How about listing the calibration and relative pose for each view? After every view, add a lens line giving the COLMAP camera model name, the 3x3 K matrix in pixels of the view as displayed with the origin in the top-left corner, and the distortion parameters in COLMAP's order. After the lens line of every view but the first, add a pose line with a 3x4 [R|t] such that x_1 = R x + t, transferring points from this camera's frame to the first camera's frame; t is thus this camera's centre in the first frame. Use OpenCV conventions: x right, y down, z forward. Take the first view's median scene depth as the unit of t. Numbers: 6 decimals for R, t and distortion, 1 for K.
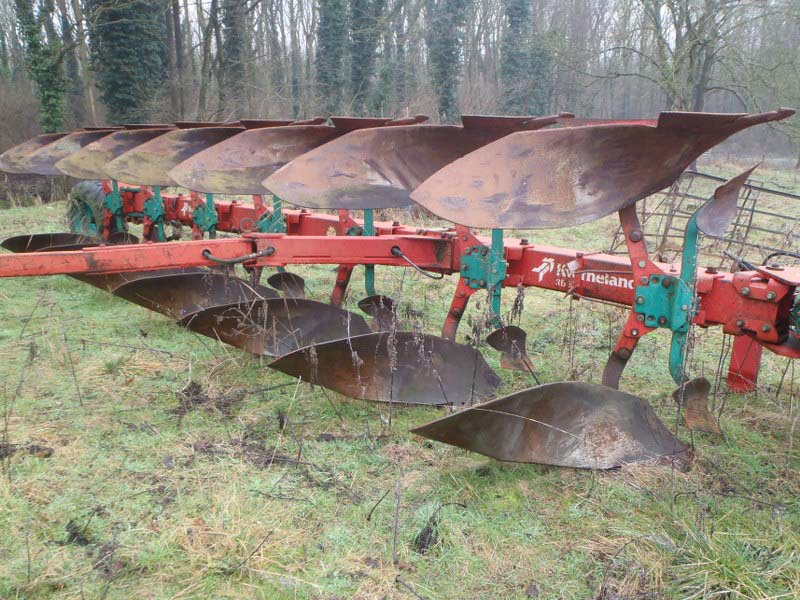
lens RADIAL K [[656.4, 0, 377.8], [0, 656.4, 320.7], [0, 0, 1]] dist [-0.068593, 0.044054]
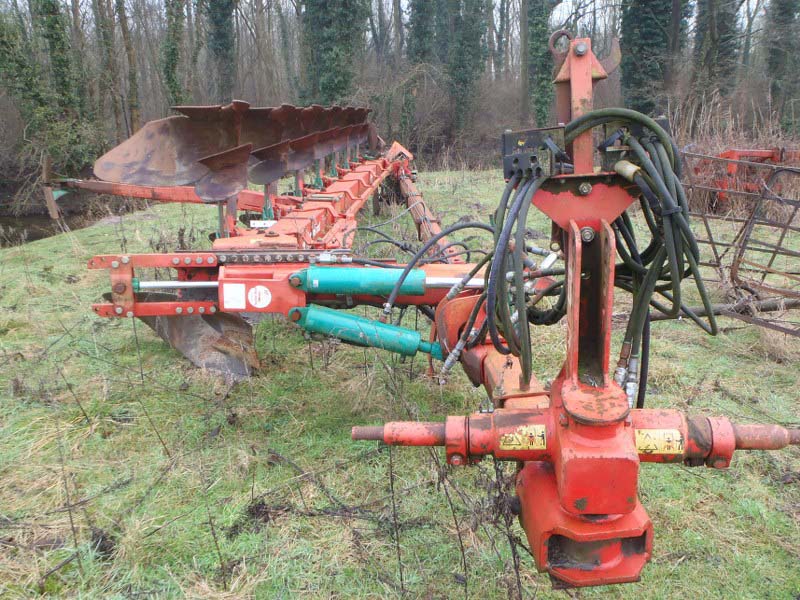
lens RADIAL K [[656.4, 0, 399.8], [0, 656.4, 301.4], [0, 0, 1]] dist [-0.068593, 0.044054]
pose [[0.689501, 0.197417, -0.696861, 1.332067], [-0.194591, 0.977254, 0.084315, -0.089581], [0.697655, 0.077468, 0.712233, 0.262122]]
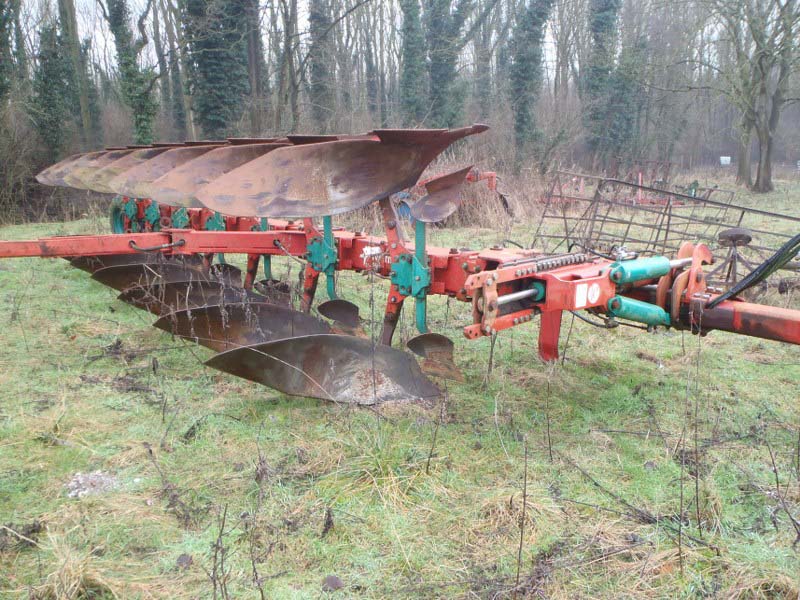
lens RADIAL K [[656.4, 0, 387.4], [0, 656.4, 317.0], [0, 0, 1]] dist [-0.068593, 0.044054]
pose [[0.990487, 0.021220, -0.135963, 0.473933], [-0.025256, 0.999288, -0.028034, 0.075630], [0.135272, 0.031202, 0.990317, -0.243311]]
